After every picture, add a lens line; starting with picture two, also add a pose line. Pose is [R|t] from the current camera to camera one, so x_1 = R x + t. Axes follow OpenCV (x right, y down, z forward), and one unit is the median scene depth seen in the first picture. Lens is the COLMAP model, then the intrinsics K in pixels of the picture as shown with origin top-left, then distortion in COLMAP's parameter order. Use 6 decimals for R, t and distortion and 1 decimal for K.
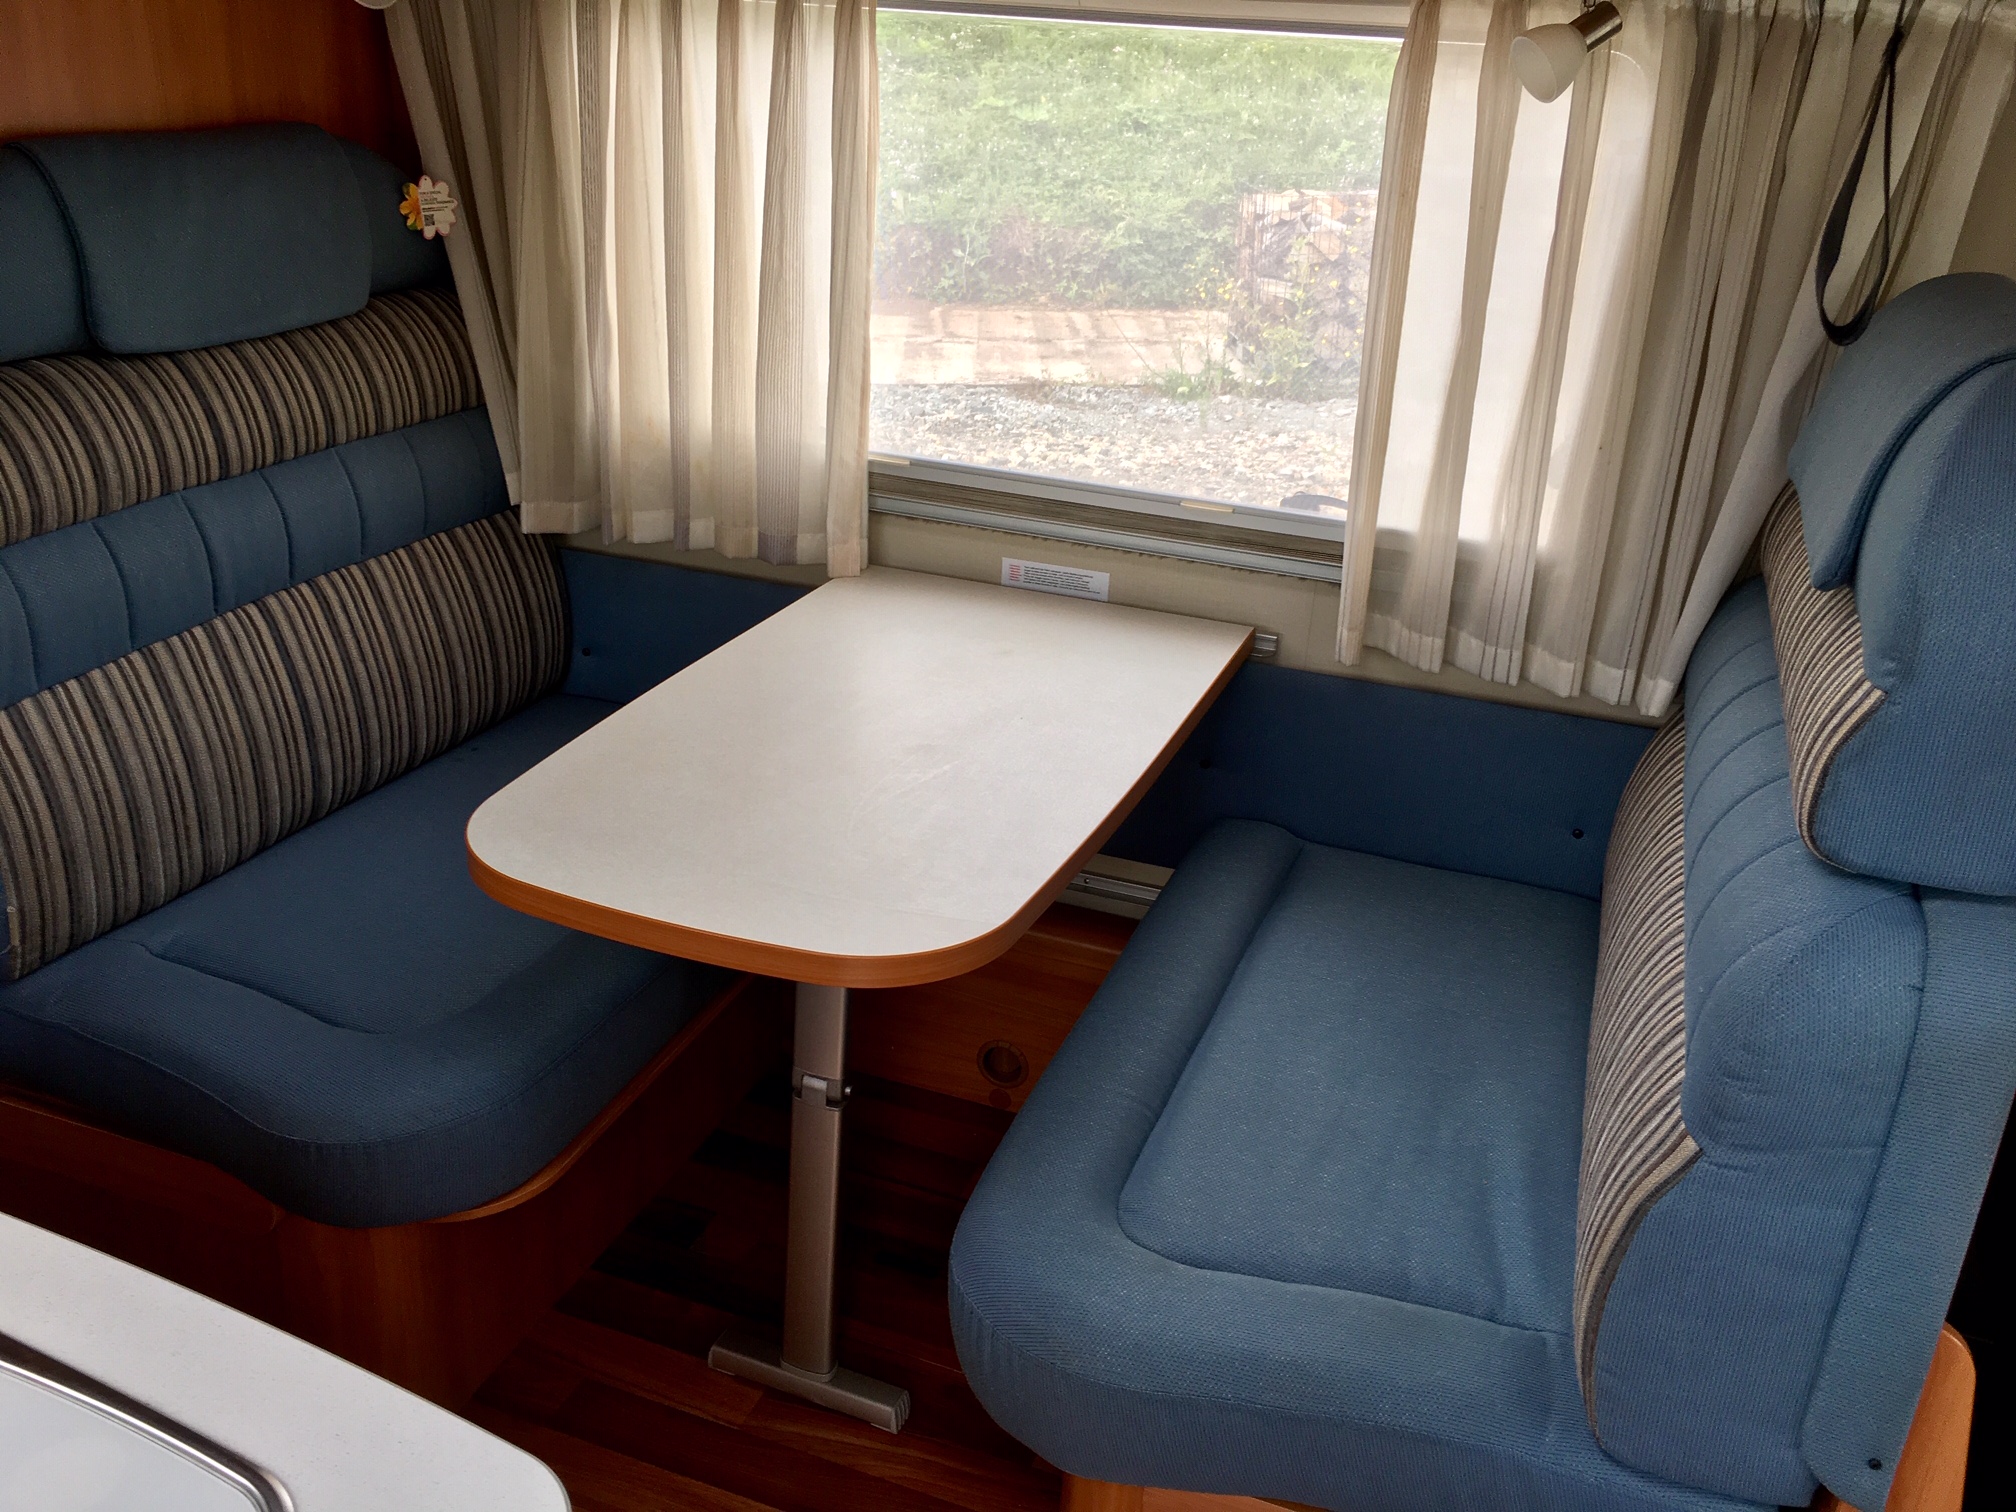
lens RADIAL K [[1704.1, 0, 1008.0], [0, 1704.1, 756.0], [0, 0, 1]] dist [0.014195, -0.000295]
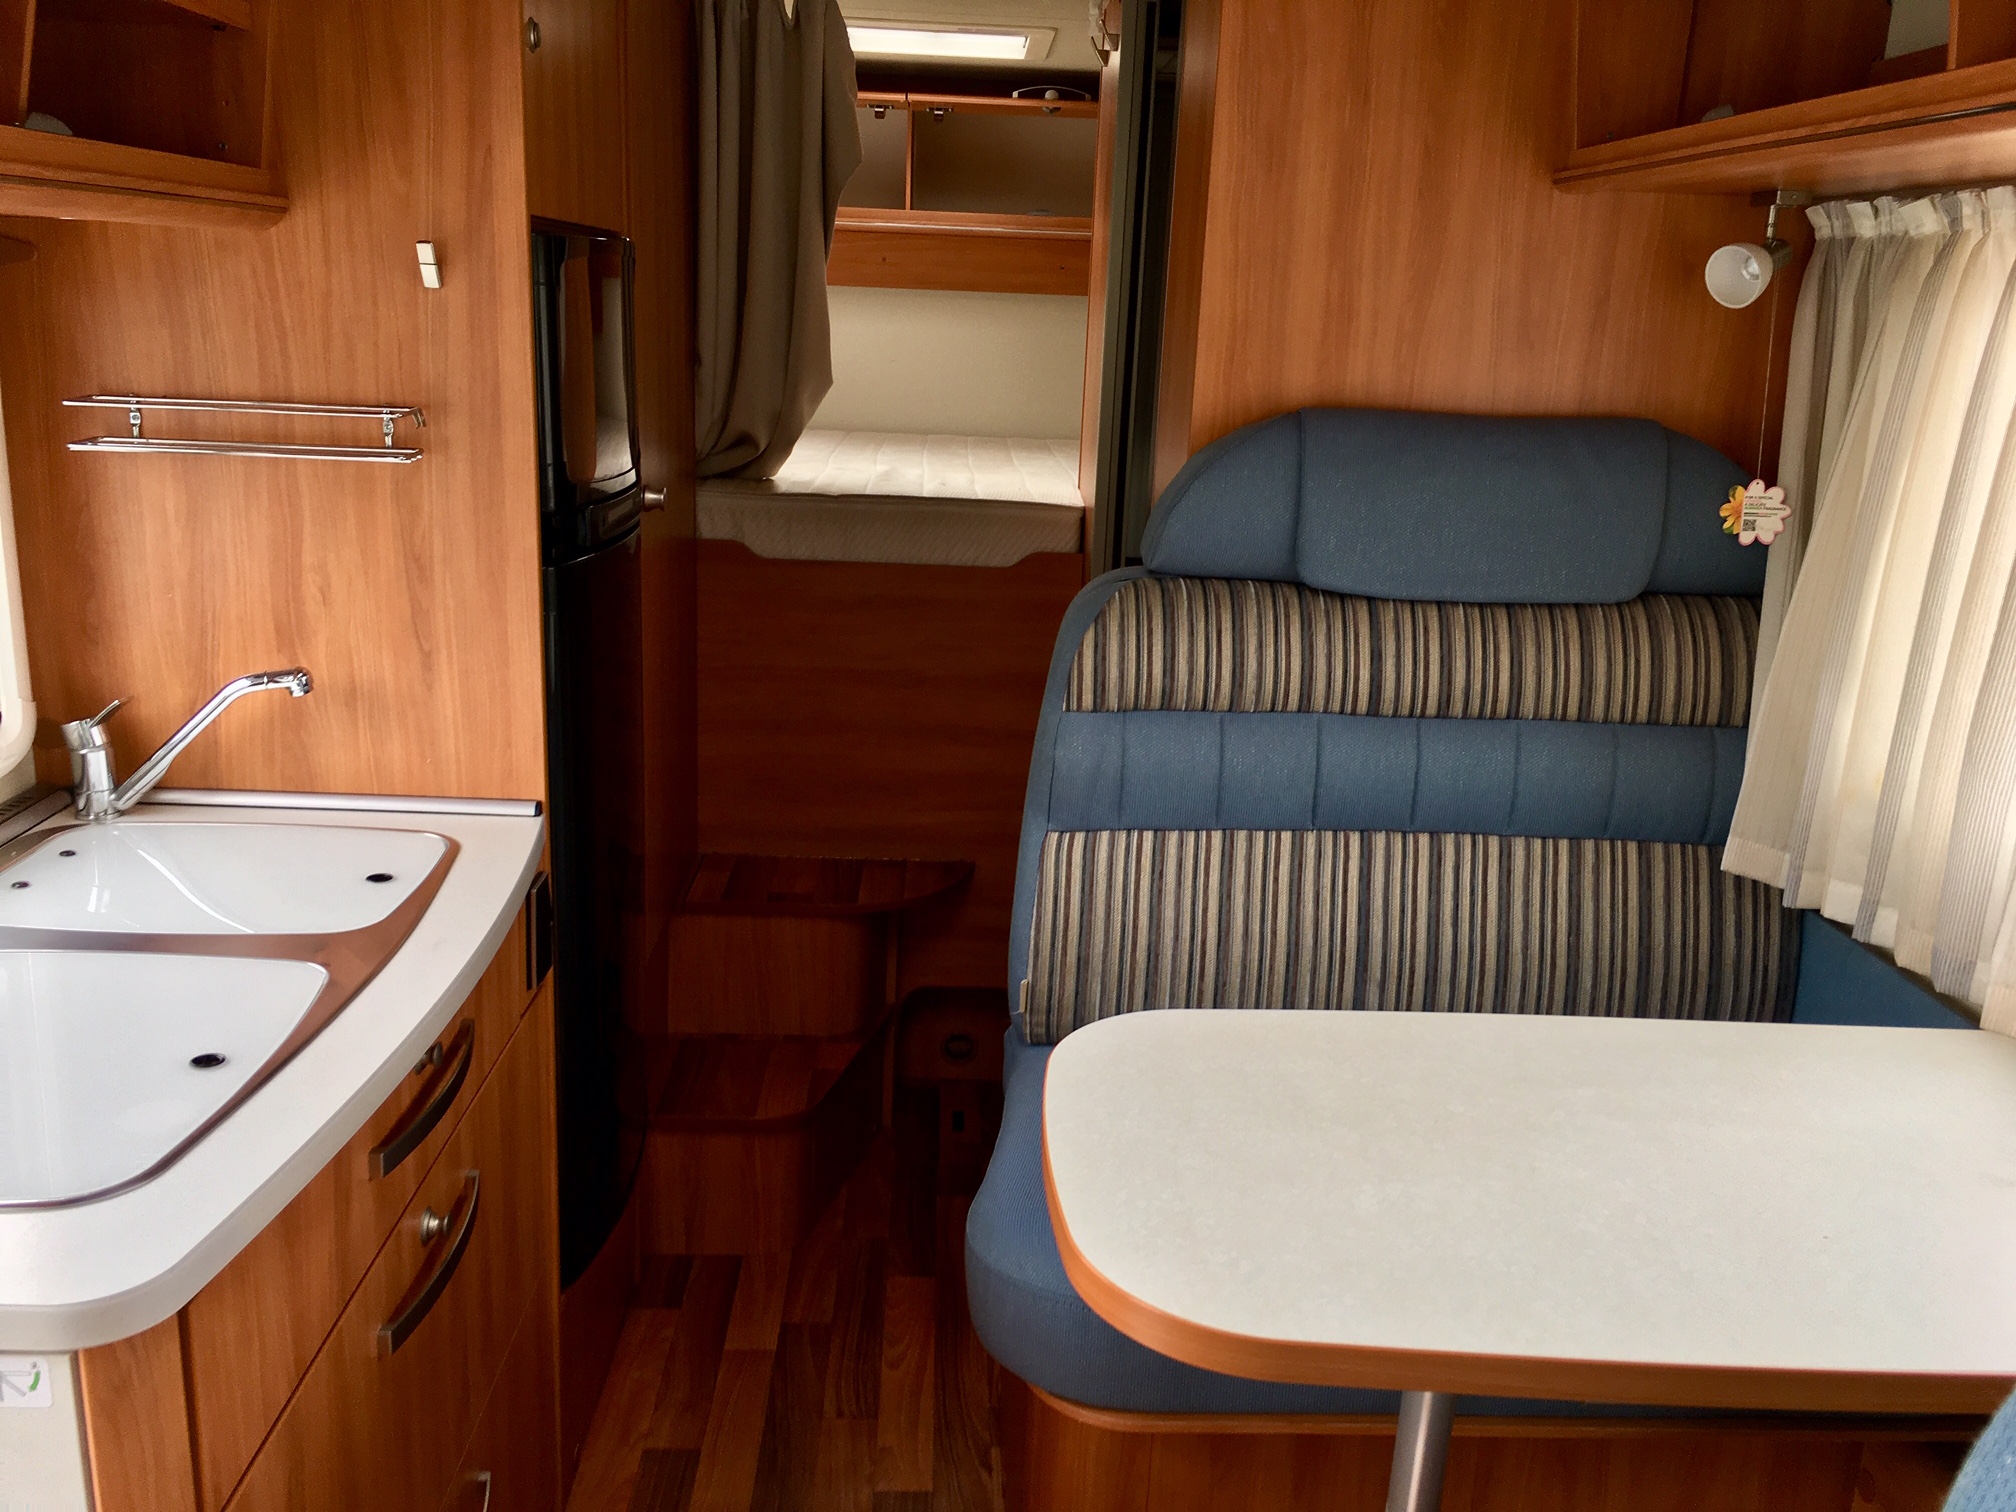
lens RADIAL K [[1704.1, 0, 1008.0], [0, 1704.1, 756.0], [0, 0, 1]] dist [0.014195, -0.000295]
pose [[0.375753, 0.202366, -0.904355, 0.412851], [-0.387764, 0.920664, 0.044902, -0.093233], [0.841694, 0.333804, 0.424413, 0.343532]]
